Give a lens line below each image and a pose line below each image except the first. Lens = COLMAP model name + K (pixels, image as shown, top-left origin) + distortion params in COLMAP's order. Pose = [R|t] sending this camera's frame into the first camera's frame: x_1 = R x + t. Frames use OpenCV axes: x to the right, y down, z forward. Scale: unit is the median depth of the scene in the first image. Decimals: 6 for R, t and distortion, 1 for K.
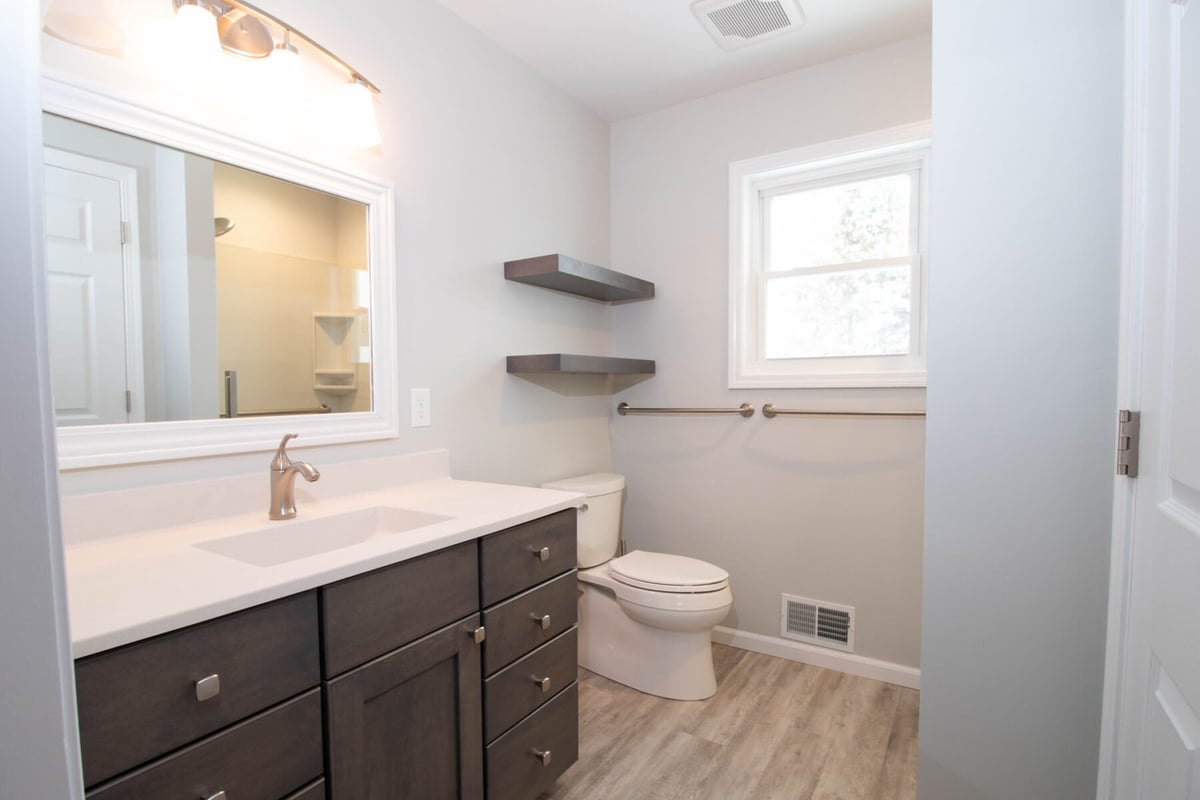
lens RADIAL K [[580.7, 0, 600.0], [0, 580.7, 400.0], [0, 0, 1]] dist [-0.000441, 0.000321]
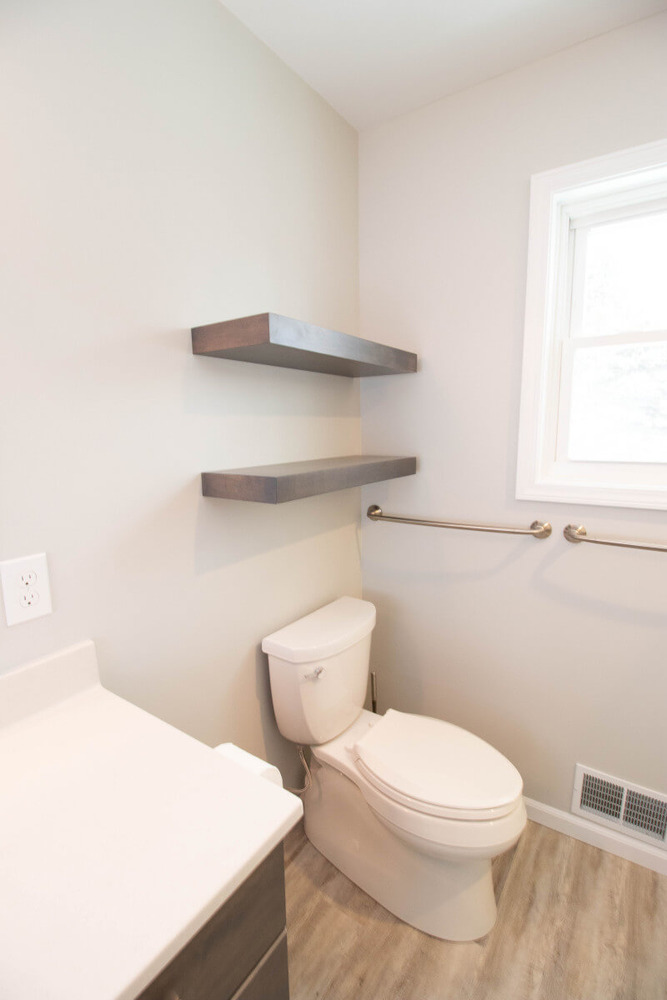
lens RADIAL K [[464.3, 0, 341.1], [0, 464.3, 495.5], [0, 0, 1]] dist [0.000139, -0.012859]
pose [[0.999572, 0.001053, -0.029231, 0.015068], [0.002420, 0.992949, 0.118516, -0.104043], [0.029150, -0.118537, 0.992522, 0.434538]]
